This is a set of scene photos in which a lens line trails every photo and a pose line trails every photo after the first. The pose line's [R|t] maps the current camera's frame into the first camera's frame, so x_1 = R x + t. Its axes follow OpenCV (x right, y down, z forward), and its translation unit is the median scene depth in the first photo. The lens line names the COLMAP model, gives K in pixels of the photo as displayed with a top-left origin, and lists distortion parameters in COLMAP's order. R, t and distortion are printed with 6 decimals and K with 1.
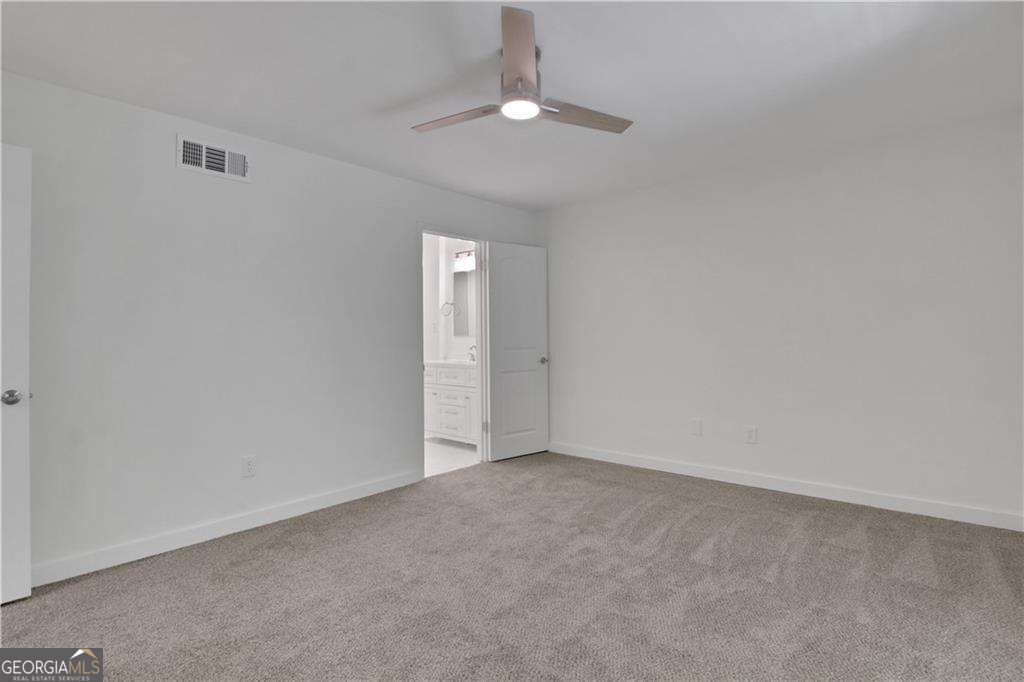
lens RADIAL K [[503.7, 0, 508.3], [0, 503.7, 341.6], [0, 0, 1]] dist [-0.022767, 0.001120]
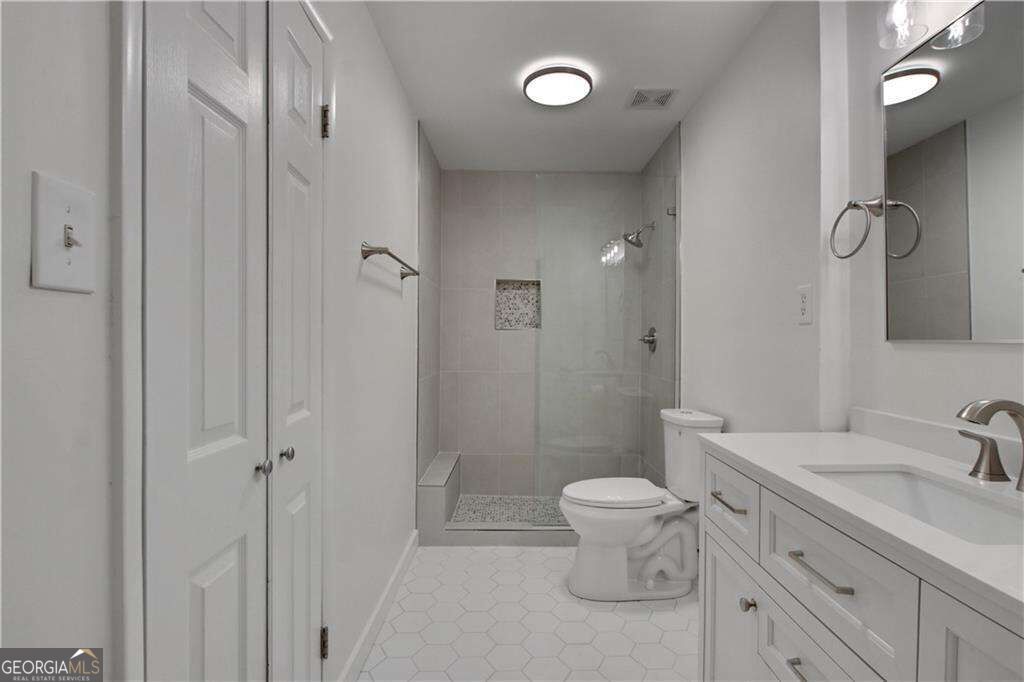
lens RADIAL K [[503.7, 0, 508.3], [0, 503.7, 341.6], [0, 0, 1]] dist [-0.022767, 0.001120]
pose [[0.677709, 0.014116, -0.735195, -0.081905], [-0.021152, 0.999776, -0.000303, -0.010284], [0.735026, 0.015756, 0.677856, 1.044223]]
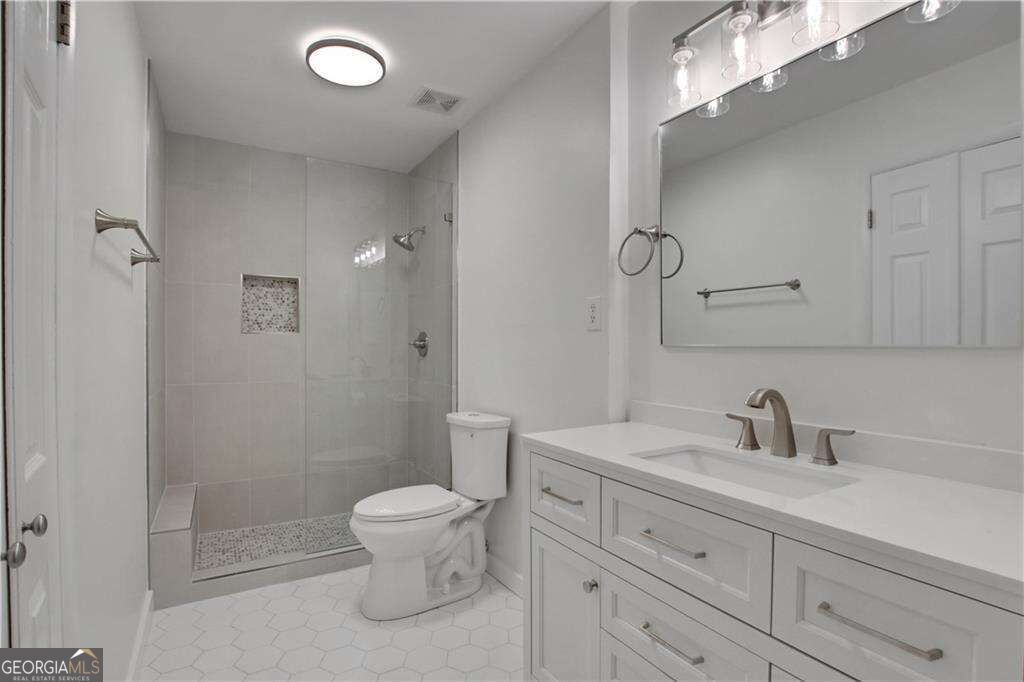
lens RADIAL K [[505.3, 0, 511.5], [0, 505.3, 353.1], [0, 0, 1]] dist [-0.029756, 0.000677]
pose [[0.959939, 0.013909, -0.279862, -0.158828], [-0.013385, 0.999903, 0.003784, -0.009564], [0.279888, 0.000113, 0.960033, 1.023799]]
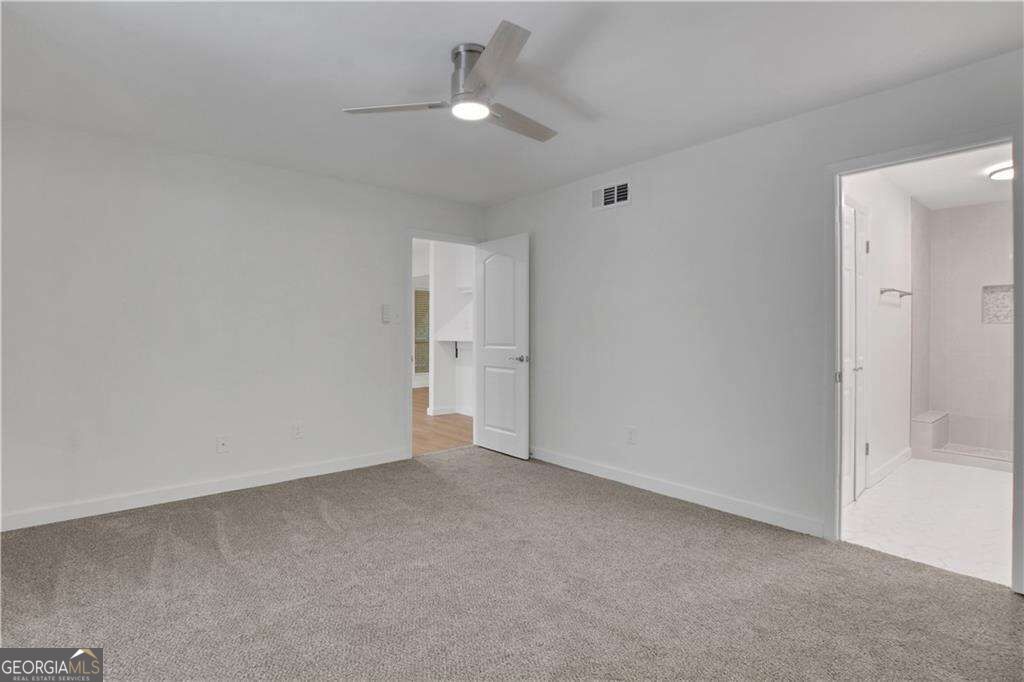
lens RADIAL K [[496.0, 0, 508.0], [0, 496.0, 335.9], [0, 0, 1]] dist [-0.025513, 0.000629]
pose [[-0.120535, 0.013429, -0.992618, 0.539431], [-0.009443, 0.999848, 0.014673, -0.007736], [0.992664, 0.011142, -0.120390, 0.642344]]
